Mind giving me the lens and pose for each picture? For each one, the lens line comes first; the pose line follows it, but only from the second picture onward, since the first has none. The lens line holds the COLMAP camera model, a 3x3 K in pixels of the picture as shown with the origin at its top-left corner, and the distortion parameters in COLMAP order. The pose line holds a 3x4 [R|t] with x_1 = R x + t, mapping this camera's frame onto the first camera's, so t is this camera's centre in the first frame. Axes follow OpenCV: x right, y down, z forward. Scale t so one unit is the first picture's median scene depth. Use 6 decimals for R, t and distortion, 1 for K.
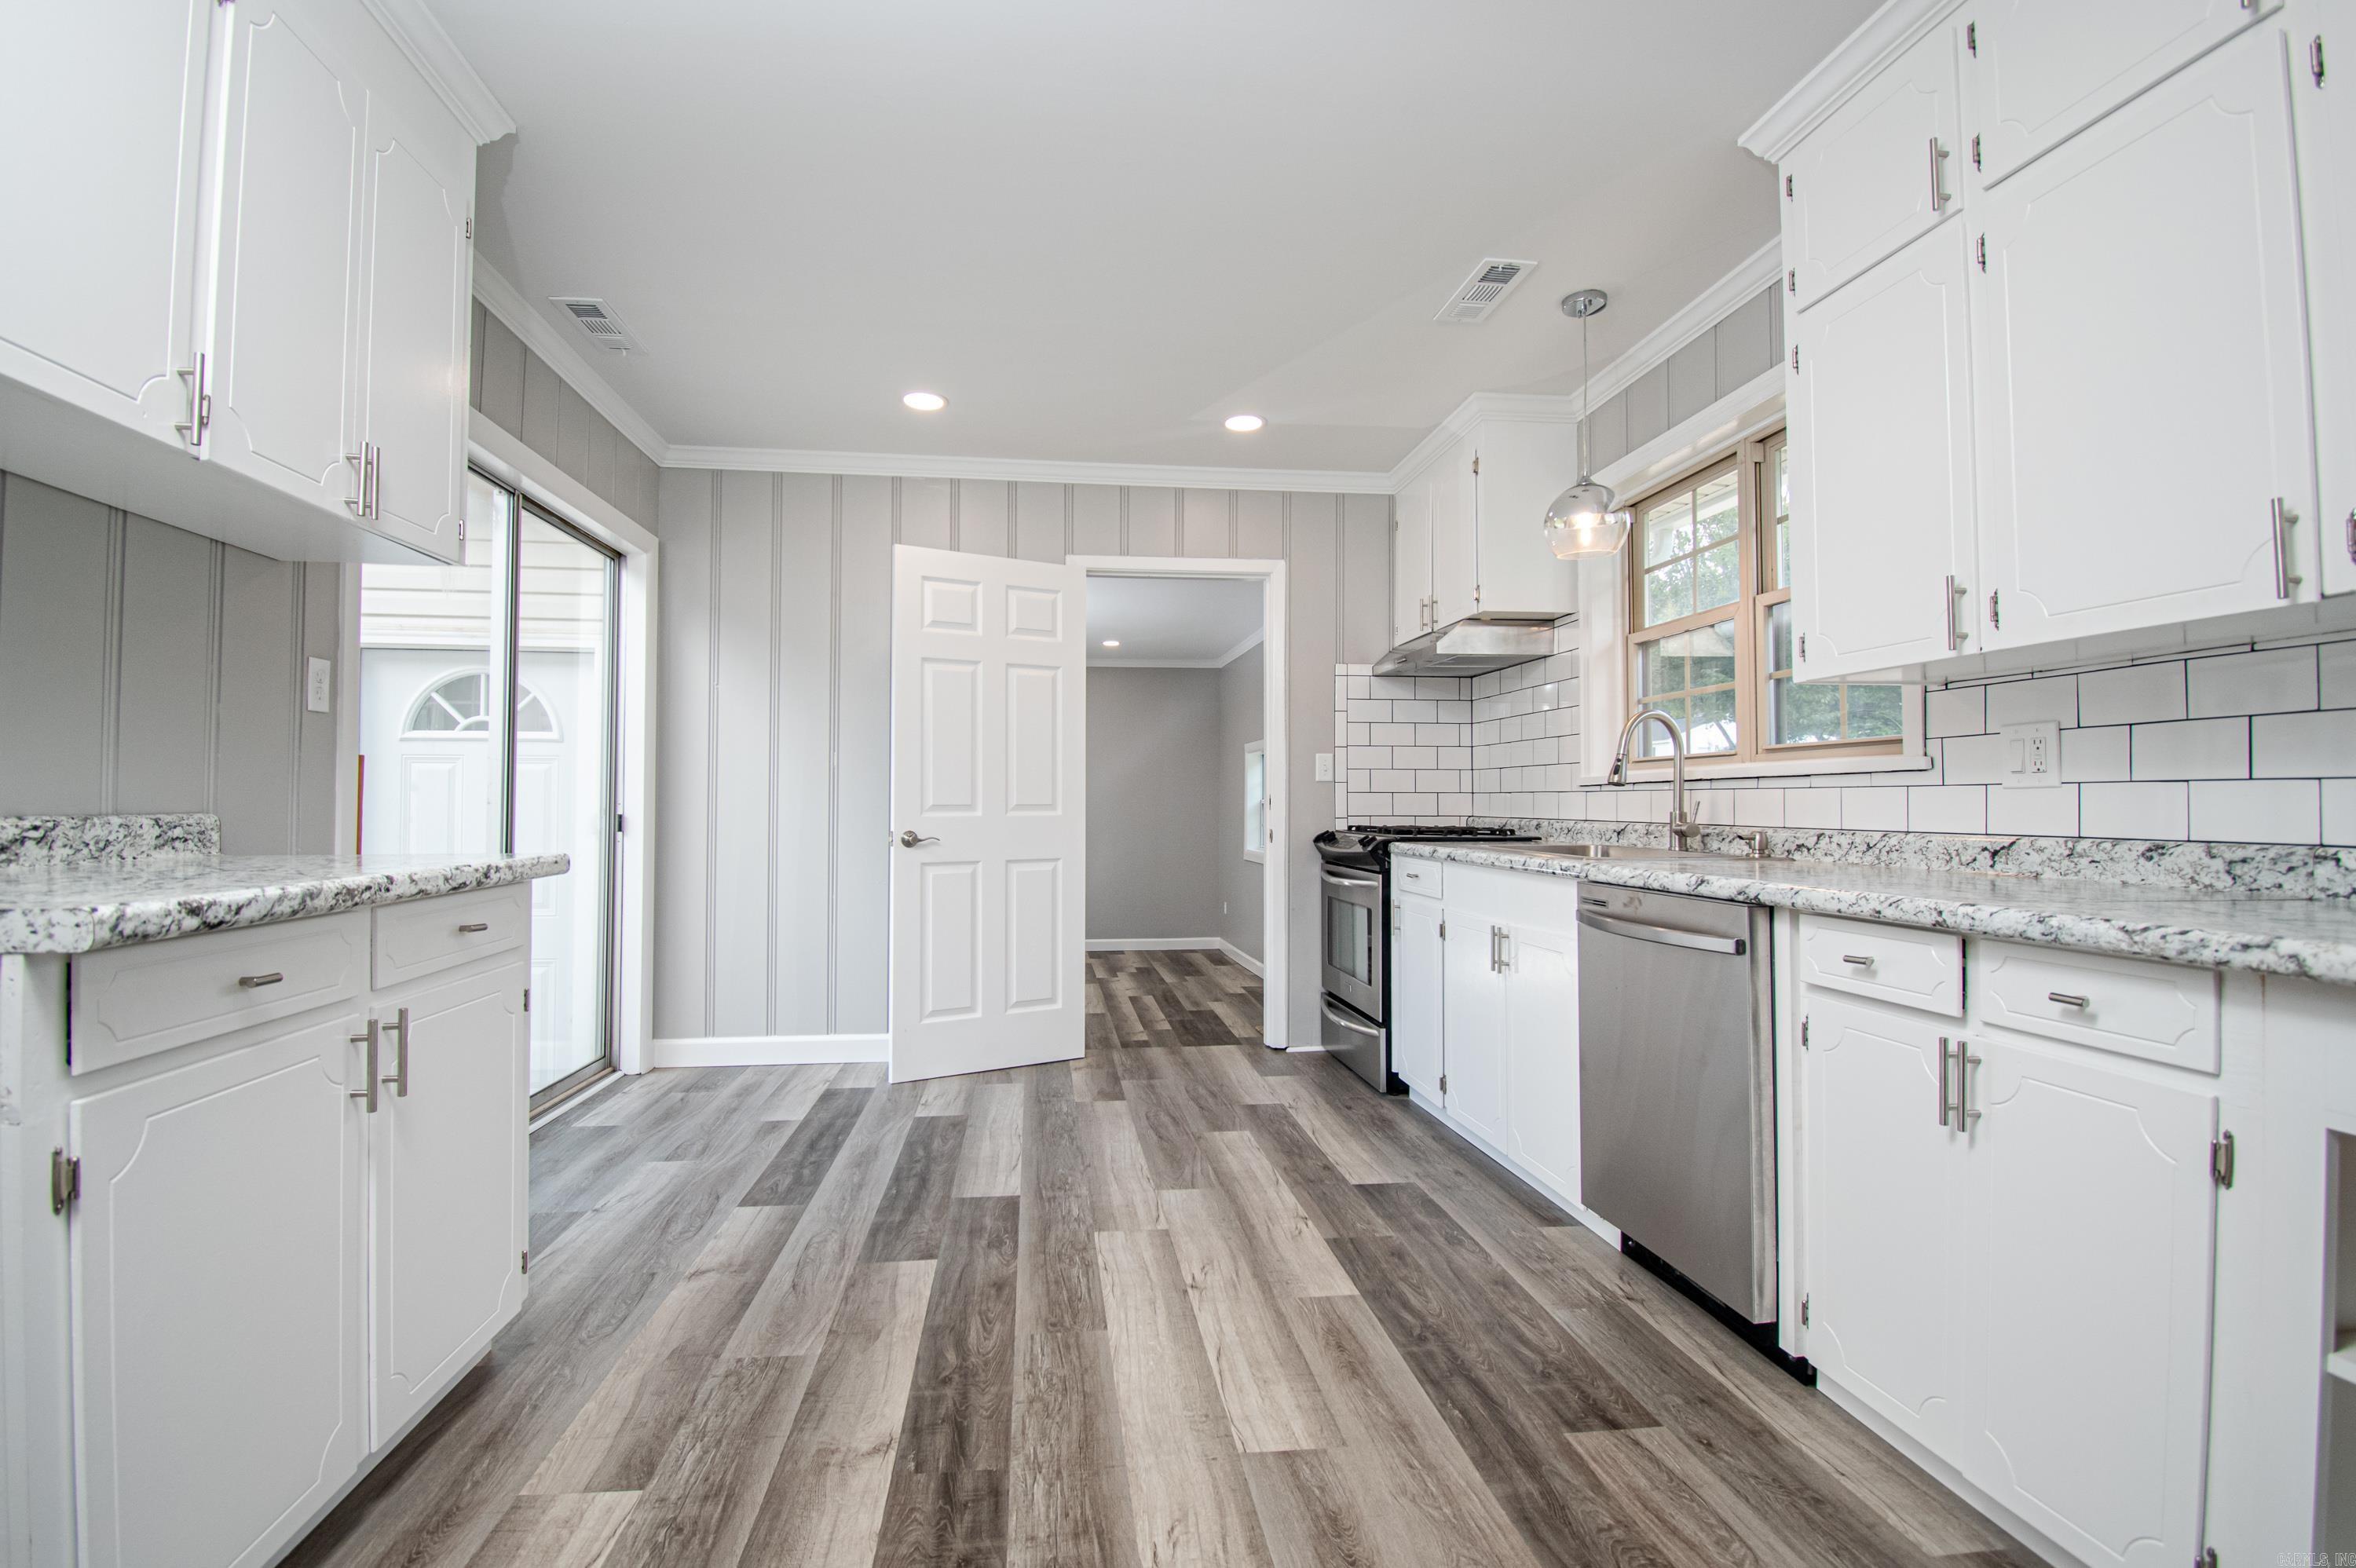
lens RADIAL K [[1080.9, 0, 1163.5], [0, 1080.9, 775.7], [0, 0, 1]] dist [0.018470, -0.027297]
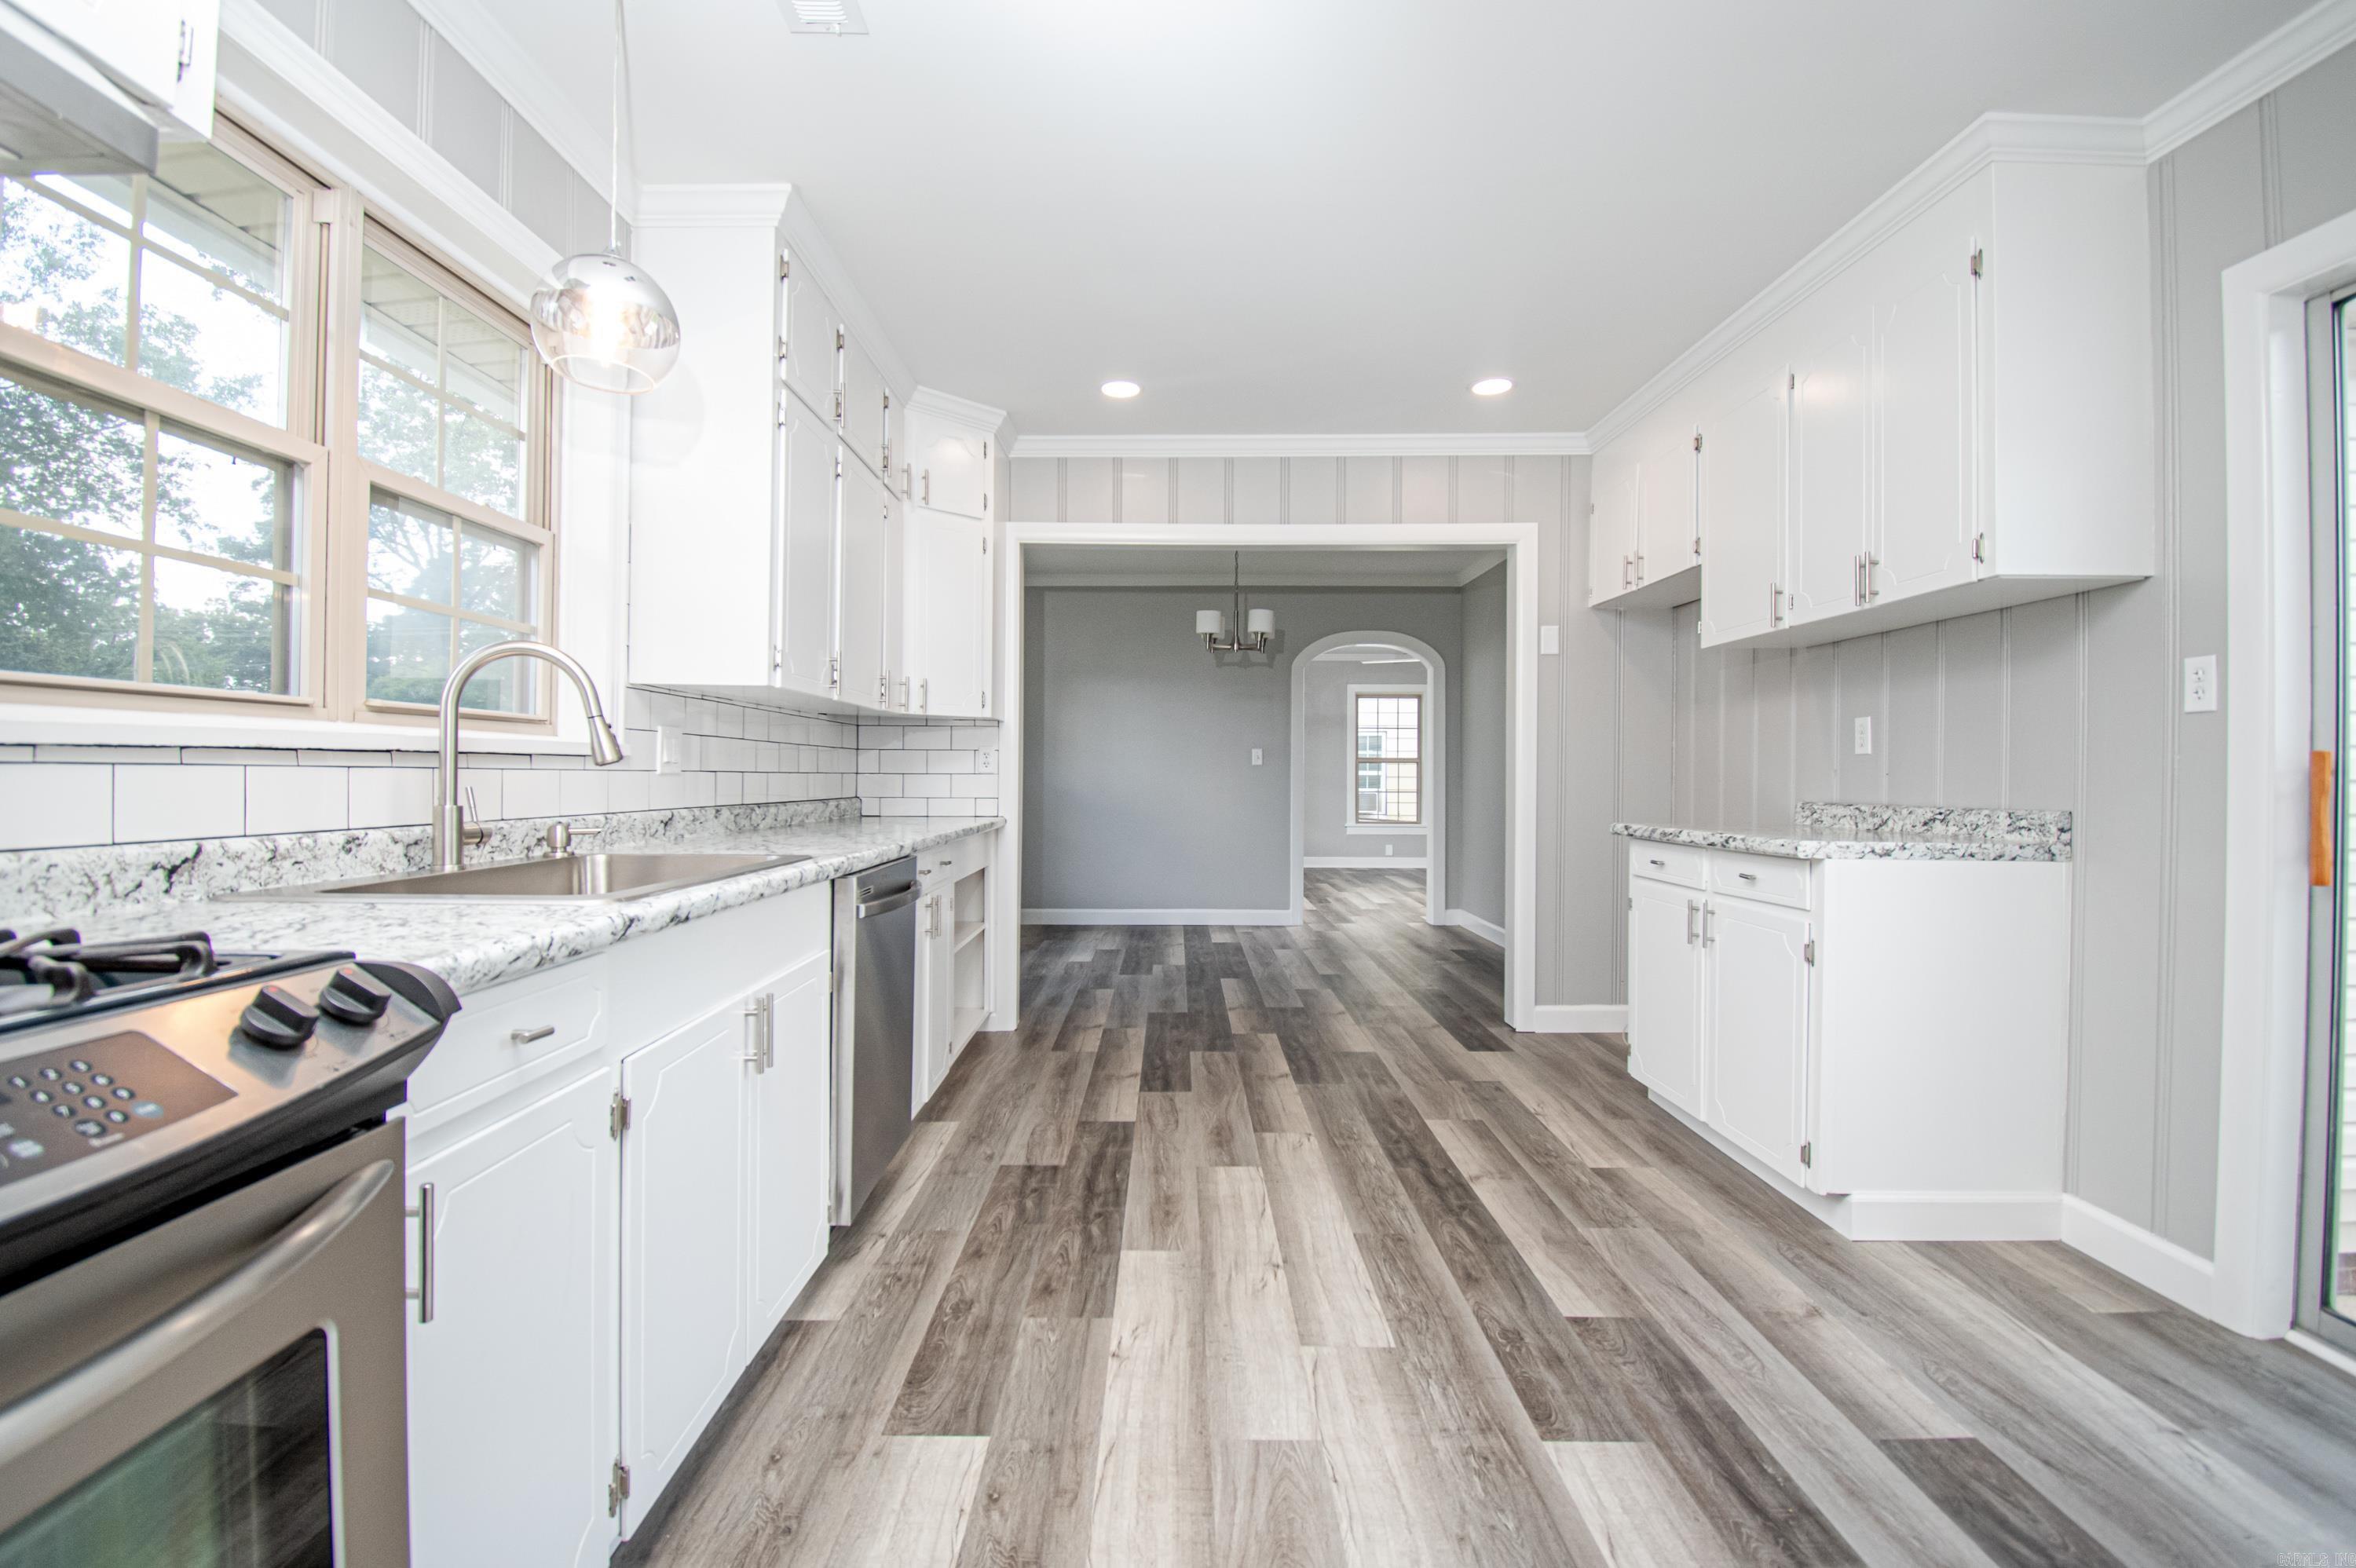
lens RADIAL K [[1080.9, 0, 1163.5], [0, 1080.9, 775.7], [0, 0, 1]] dist [0.018470, -0.027297]
pose [[-0.991869, -0.011341, 0.126755, 0.007602], [-0.014534, 0.999599, -0.024291, 0.027864], [-0.126429, -0.025936, -0.991637, 1.719544]]
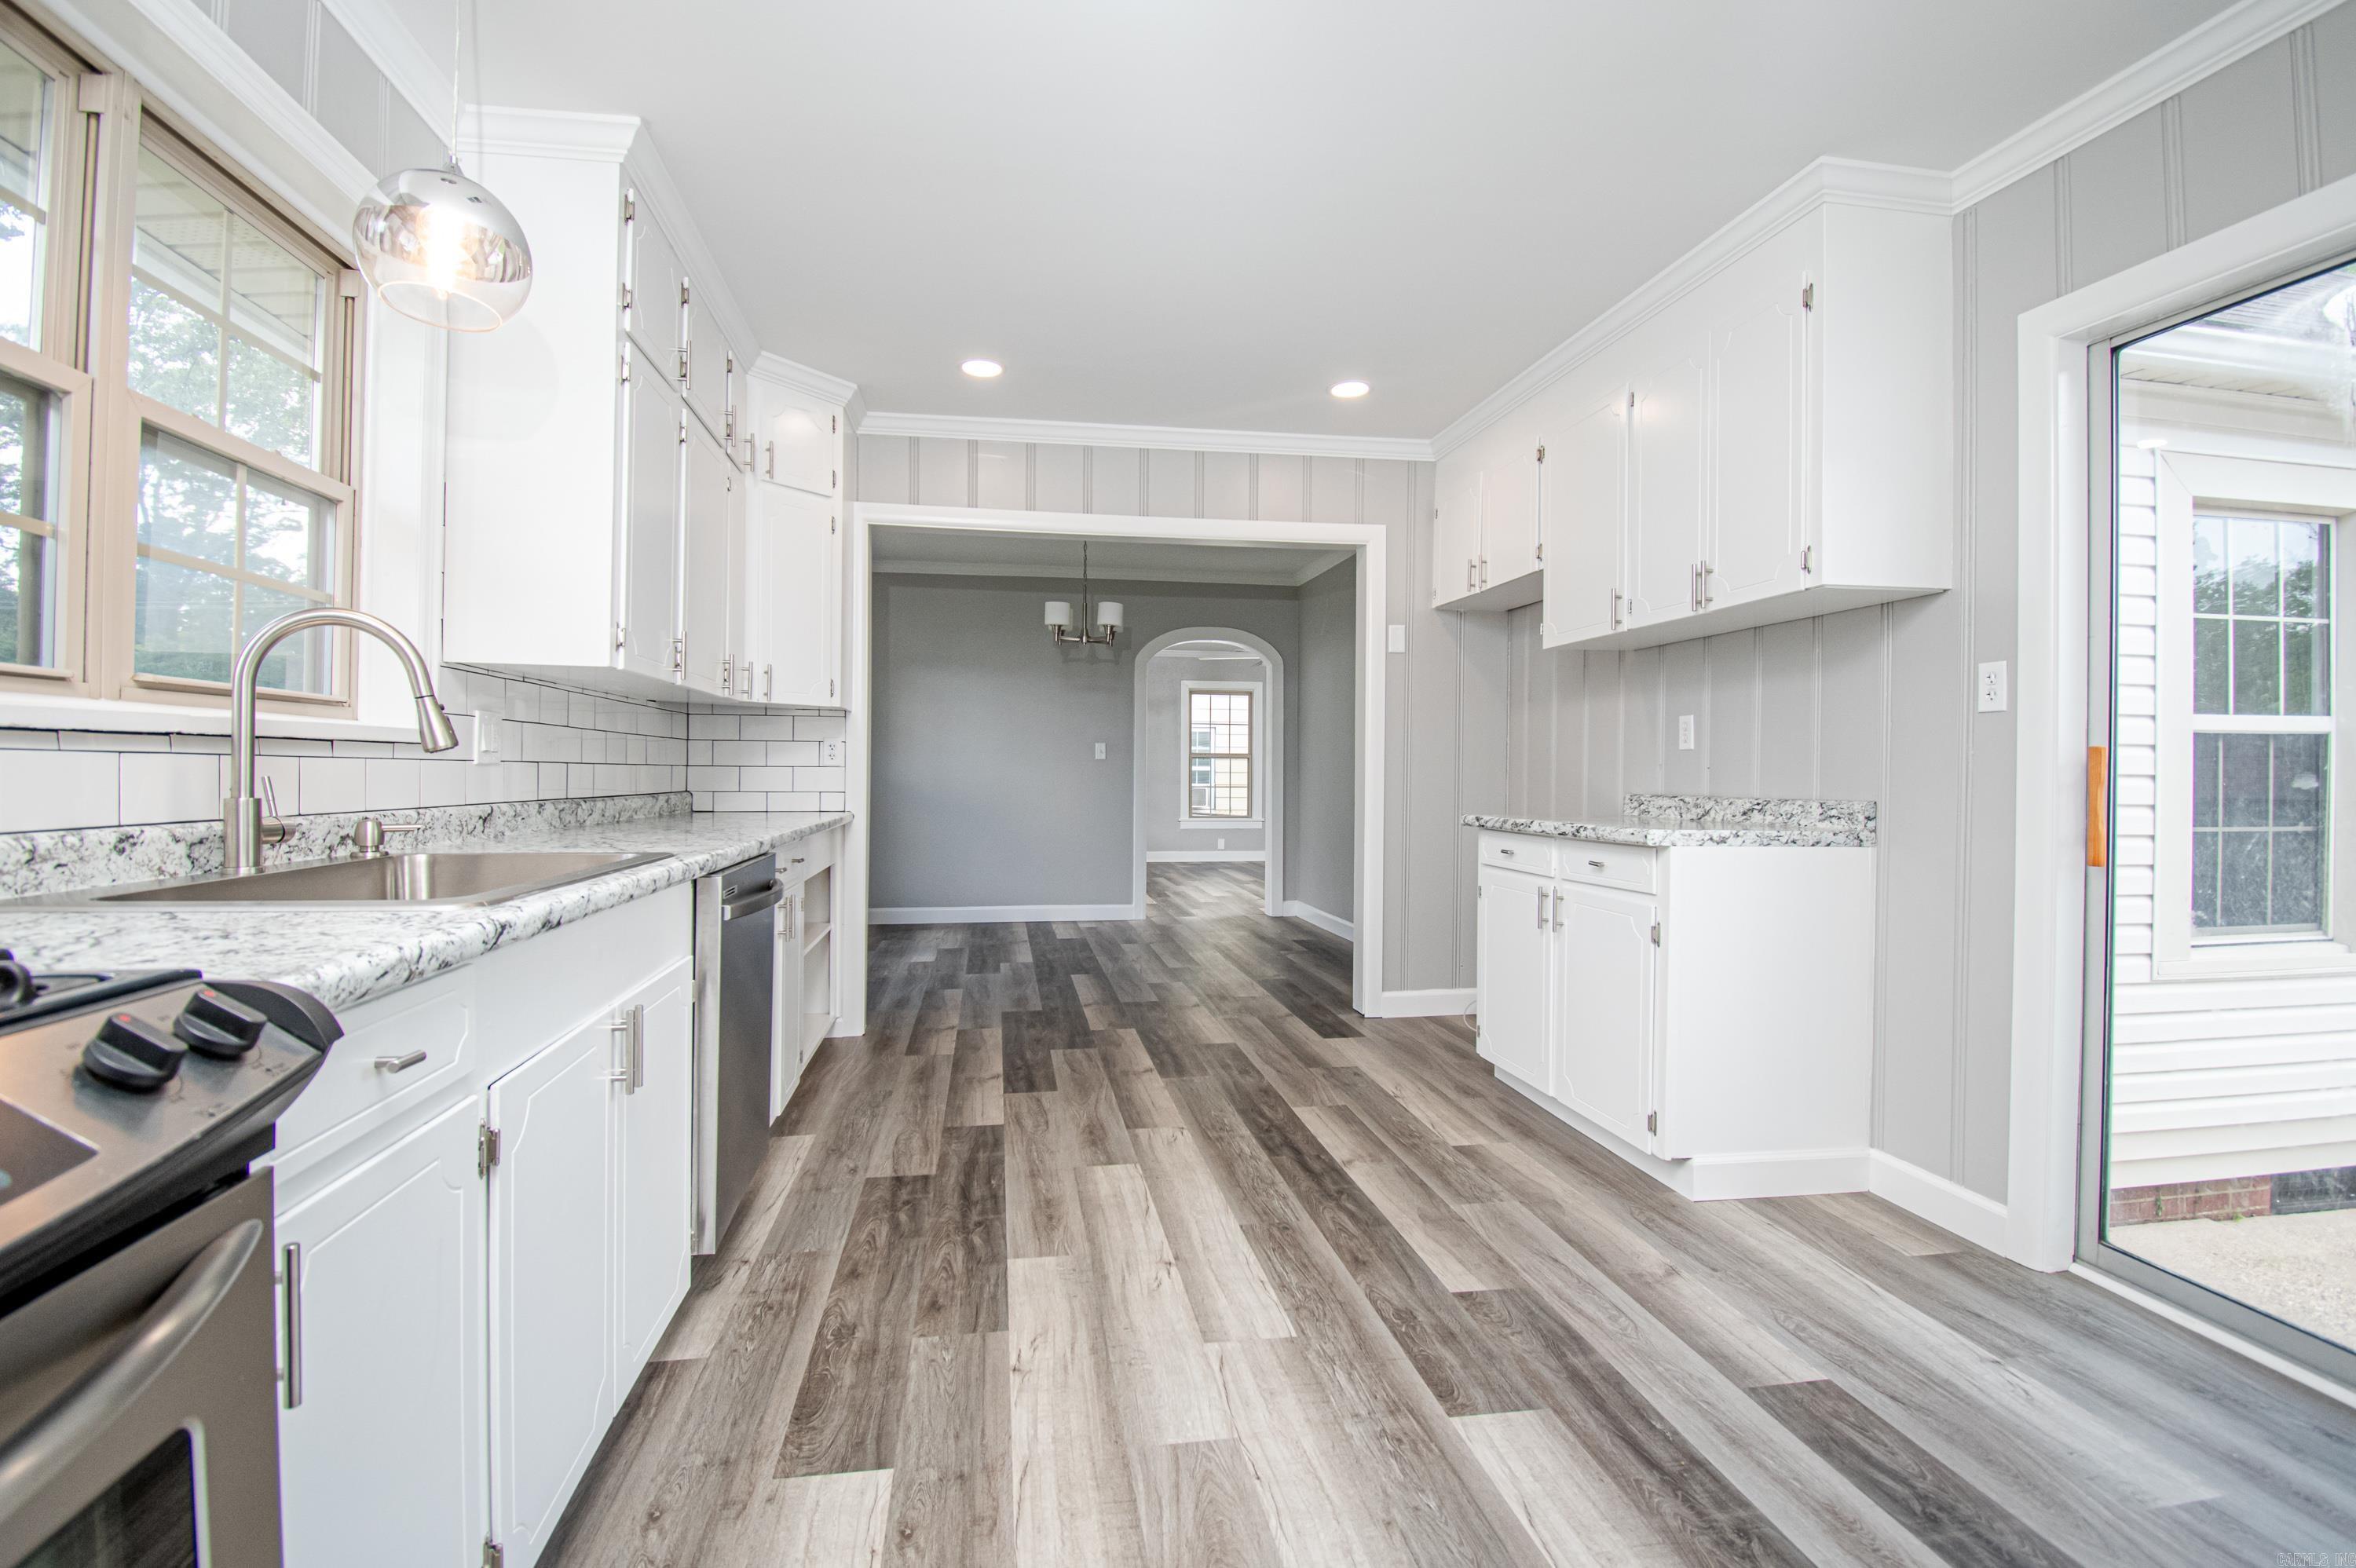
lens RADIAL K [[1080.9, 0, 1163.5], [0, 1080.9, 775.7], [0, 0, 1]] dist [0.018470, -0.027297]
pose [[-0.999176, -0.013012, -0.038455, 0.065179], [-0.012147, 0.999670, -0.022636, 0.031747], [0.038737, -0.022150, -0.999004, 1.701748]]
